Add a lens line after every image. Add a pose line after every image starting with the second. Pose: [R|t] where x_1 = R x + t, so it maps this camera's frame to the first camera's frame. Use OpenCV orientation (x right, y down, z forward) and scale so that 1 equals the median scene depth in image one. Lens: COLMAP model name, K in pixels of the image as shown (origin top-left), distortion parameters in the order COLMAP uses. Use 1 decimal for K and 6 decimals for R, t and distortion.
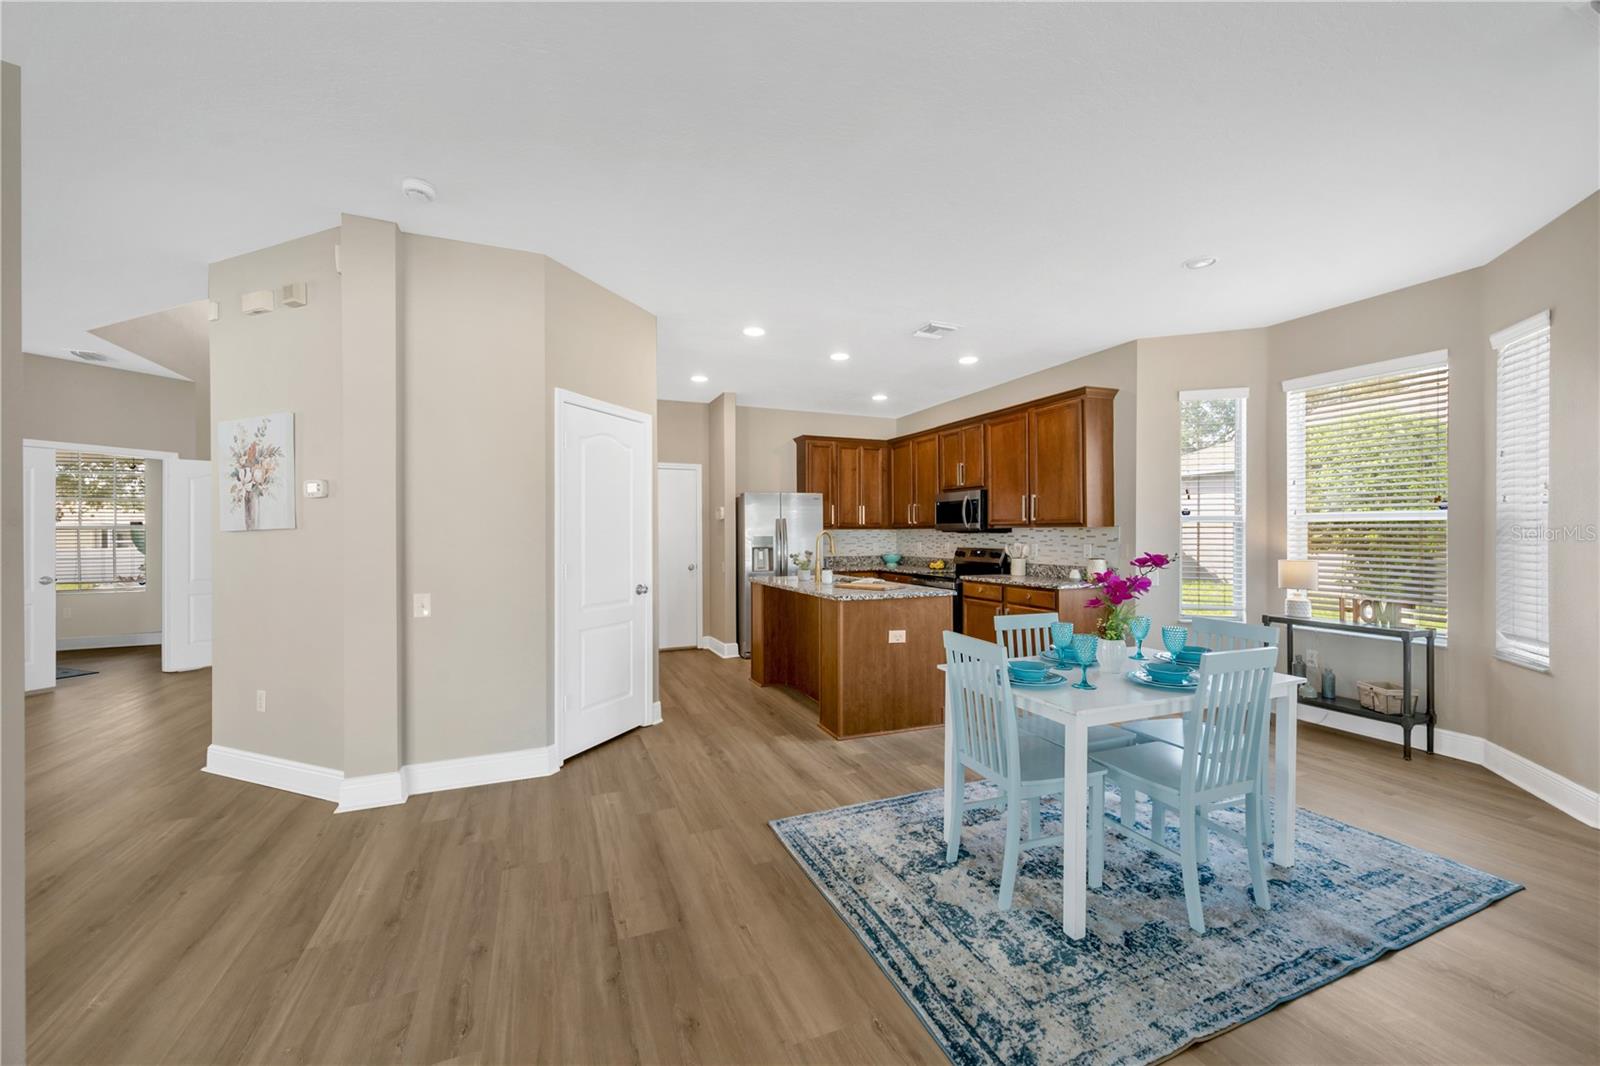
lens RADIAL K [[629.9, 0, 798.1], [0, 629.9, 524.7], [0, 0, 1]] dist [0.002859, -0.000934]
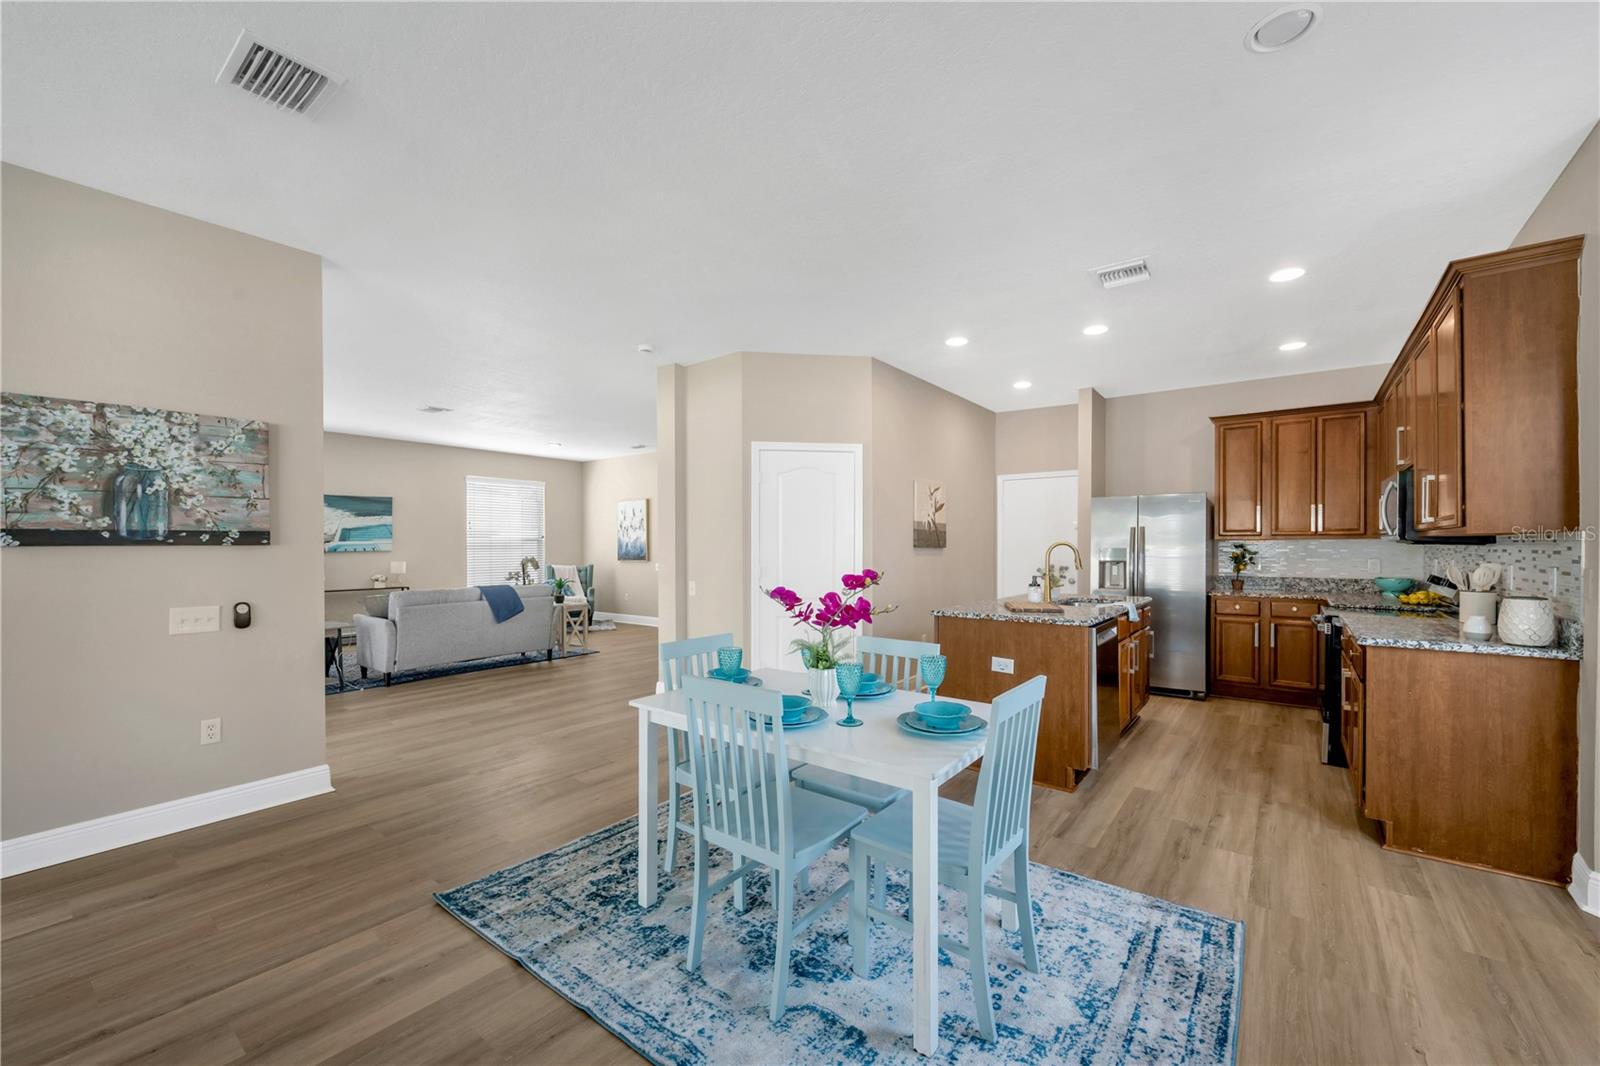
lens RADIAL K [[629.9, 0, 816.3], [0, 629.9, 547.0], [0, 0, 1]] dist [0.002859, -0.000934]
pose [[0.508836, 0.005297, -0.860847, 0.536176], [0.013207, 0.999815, 0.013958, -0.000154], [0.860762, -0.018472, 0.508672, 0.239744]]
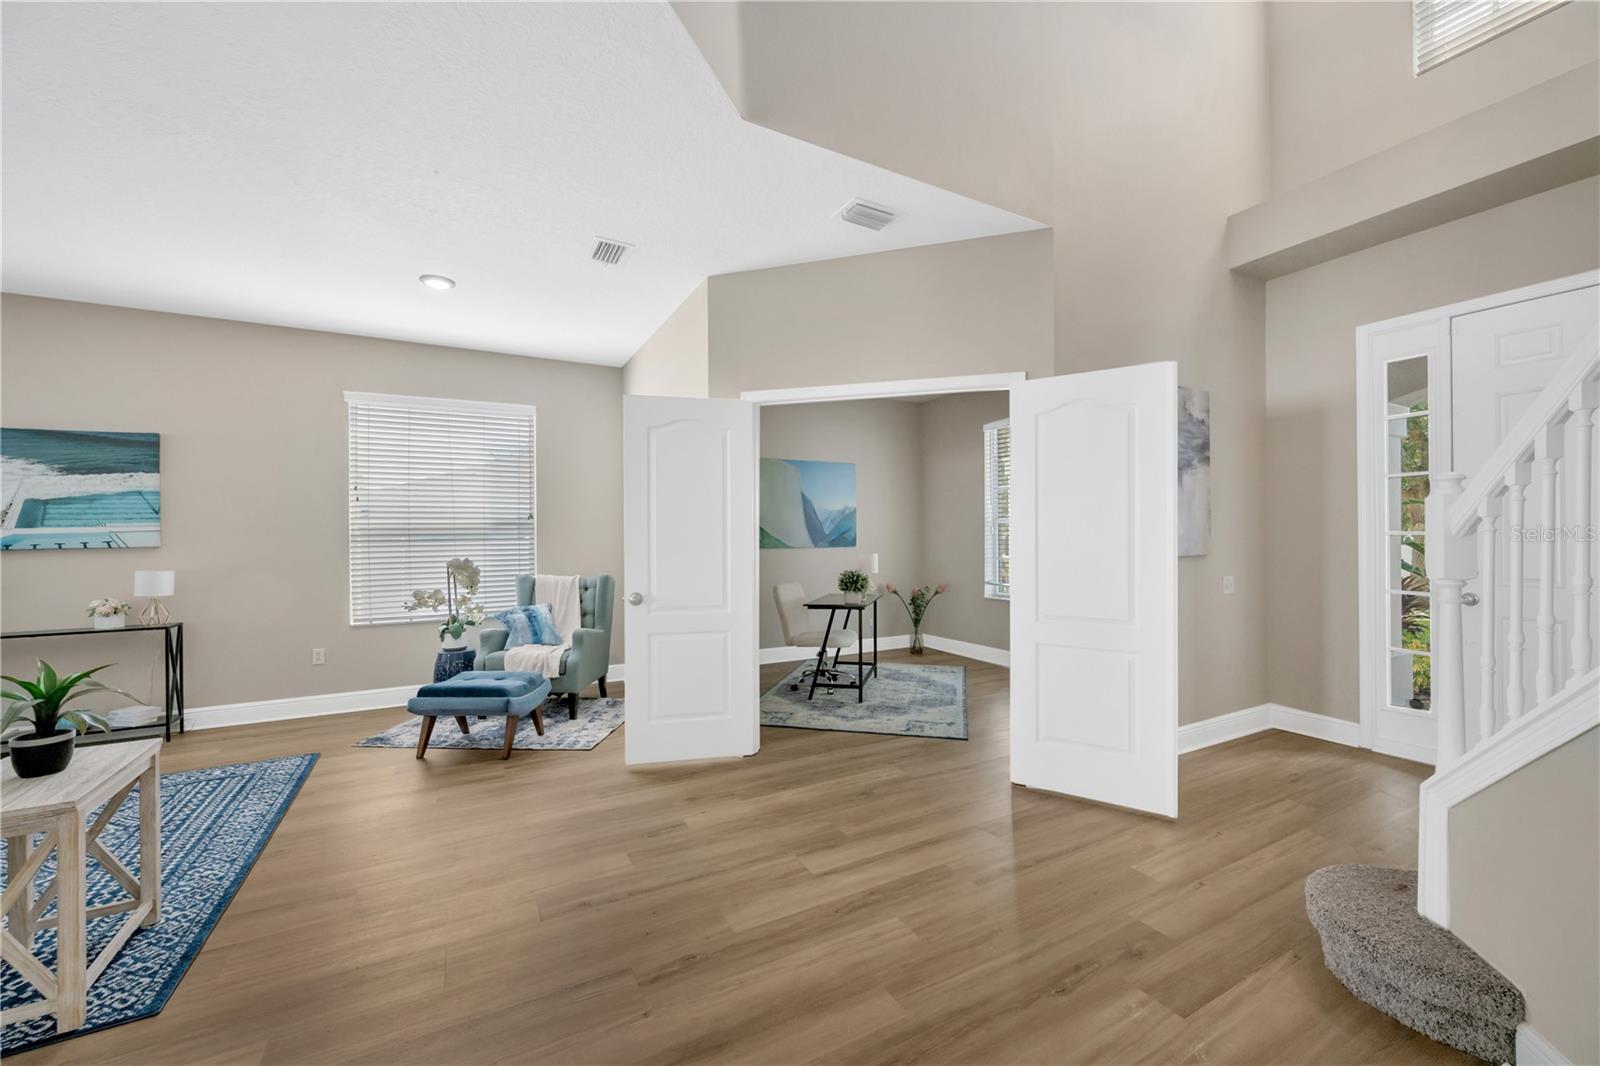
lens RADIAL K [[629.9, 0, 814.2], [0, 629.9, 541.9], [0, 0, 1]] dist [0.002859, -0.000934]
pose [[0.106855, 0.014915, -0.994163, -0.483566], [0.022298, 0.999600, 0.017393, 0.014250], [0.994025, -0.024027, 0.106479, 0.784417]]
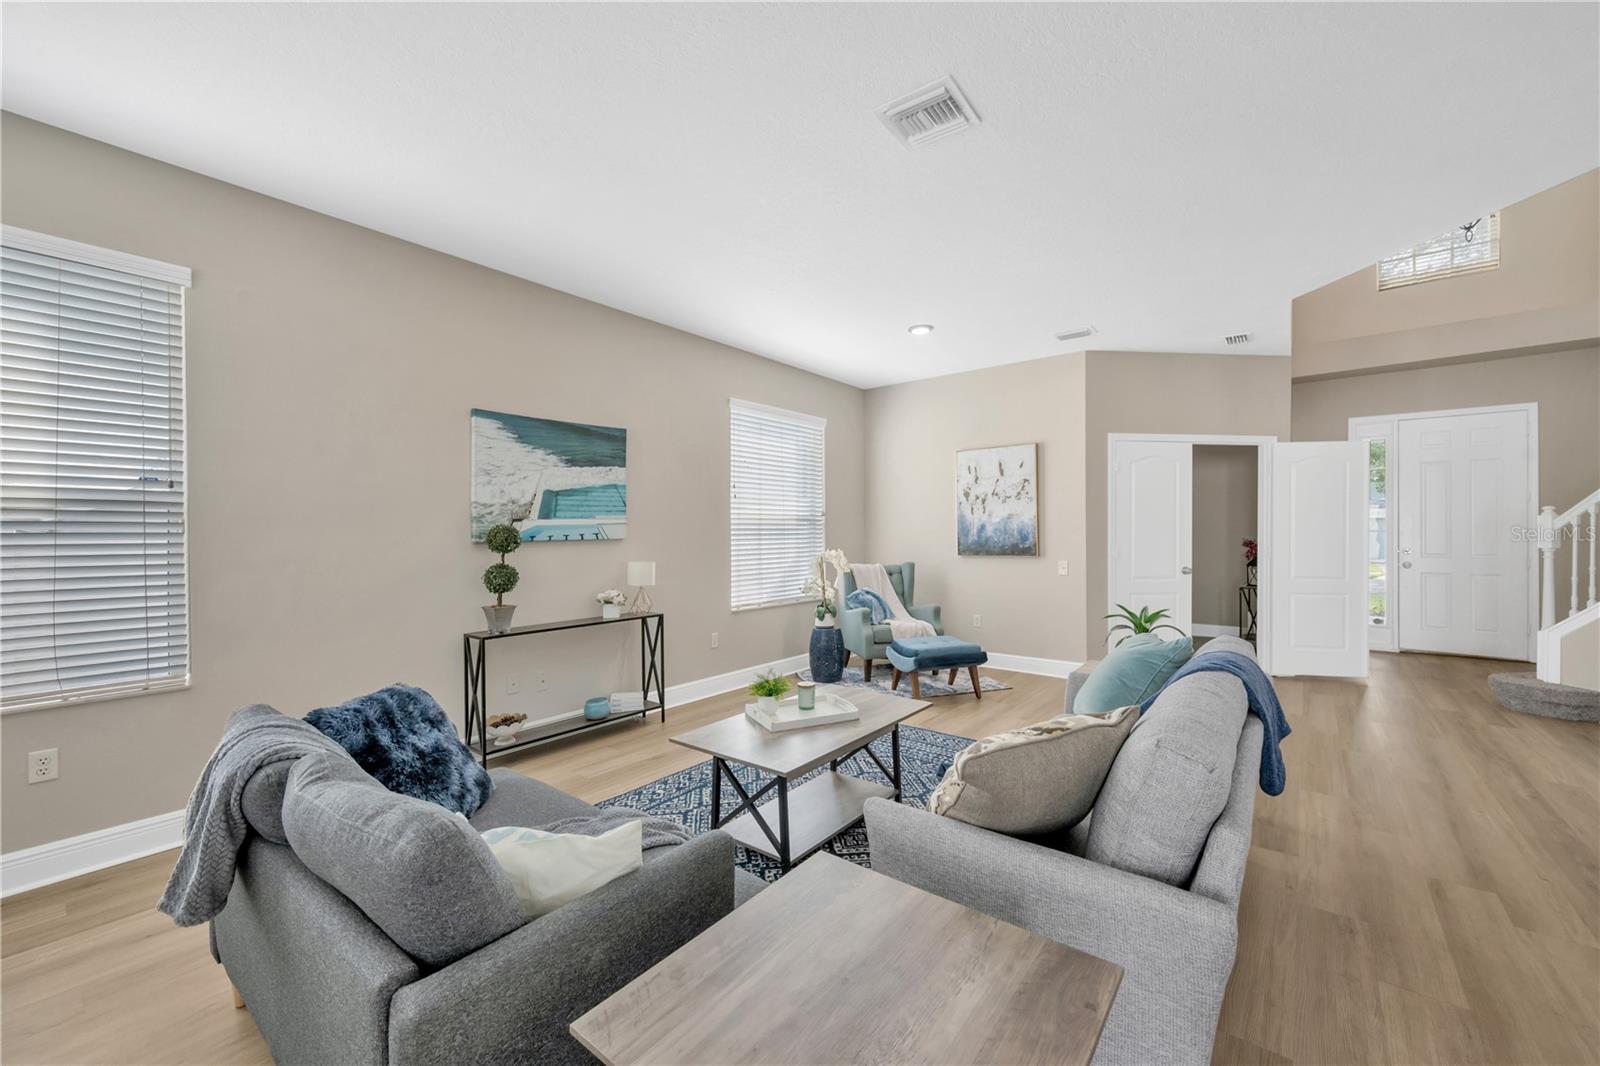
lens RADIAL K [[629.9, 0, 820.8], [0, 629.9, 538.1], [0, 0, 1]] dist [0.002859, -0.000934]
pose [[0.497641, 0.010376, -0.867321, -0.521898], [0.015842, 0.999653, 0.021049, 0.003167], [0.867238, -0.024215, 0.497304, -0.030769]]
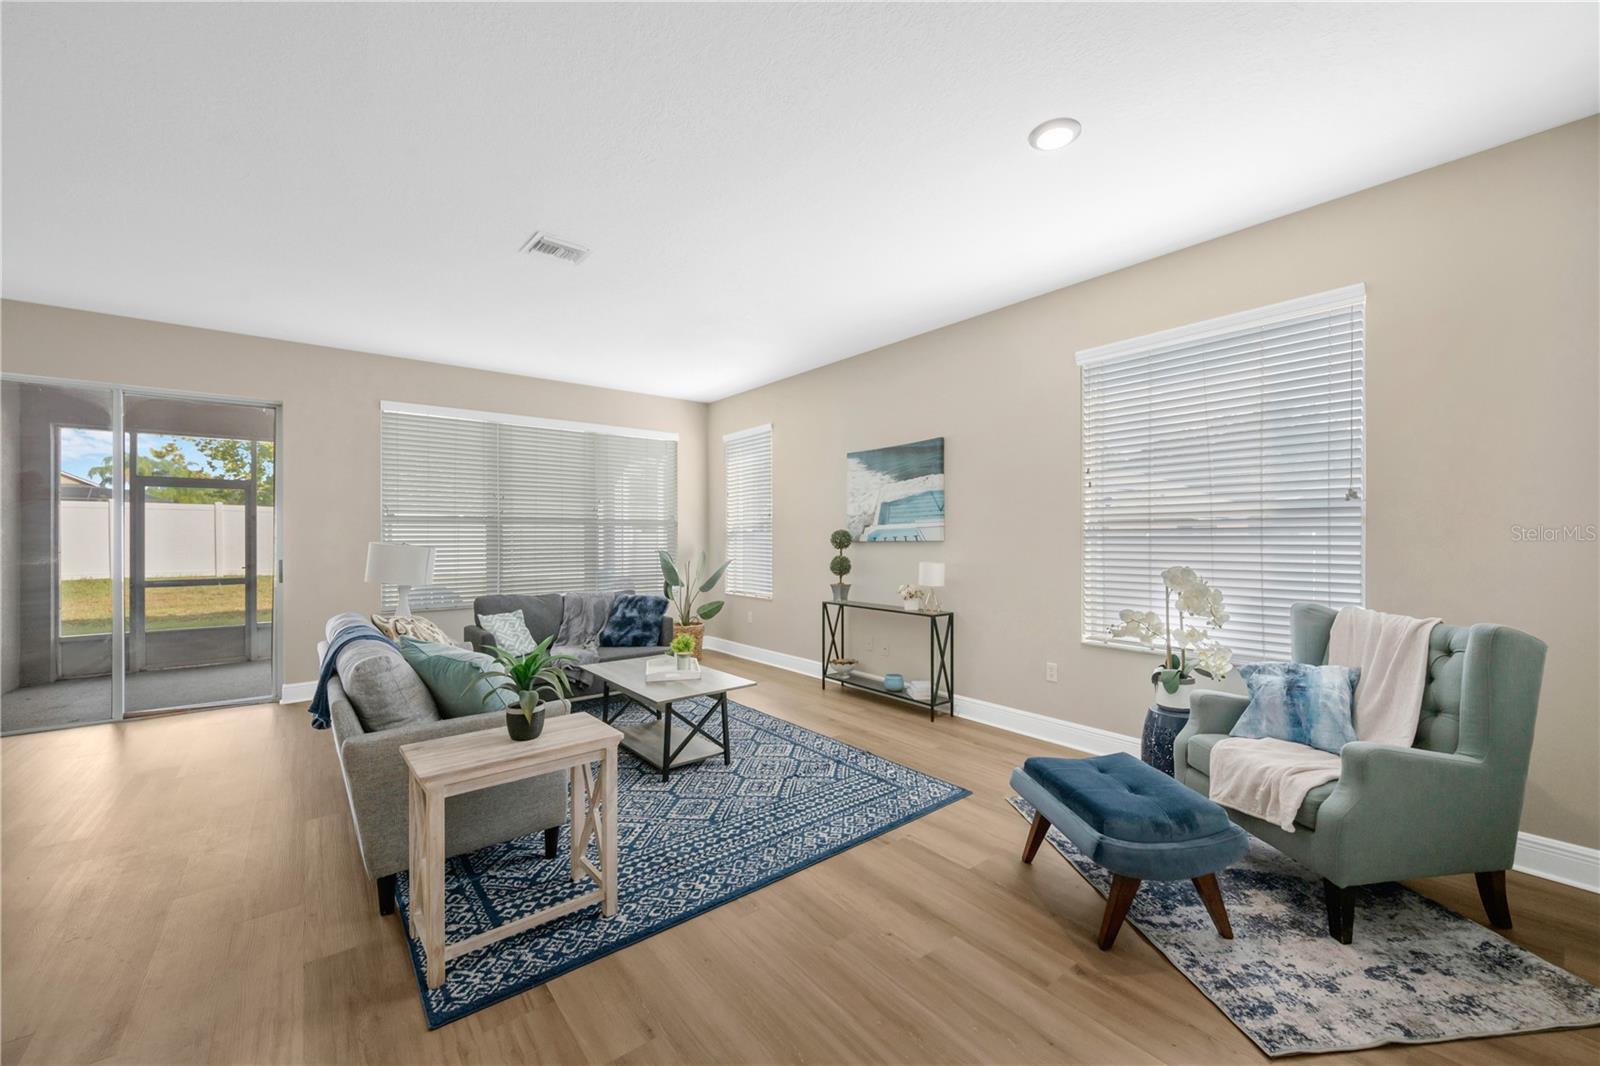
lens RADIAL K [[629.9, 0, 790.2], [0, 629.9, 537.0], [0, 0, 1]] dist [0.002859, -0.000934]
pose [[-0.963843, 0.007899, -0.266353, -0.877752], [0.011241, 0.999876, -0.011025, 0.017198], [0.266233, -0.013620, -0.963812, 0.822778]]
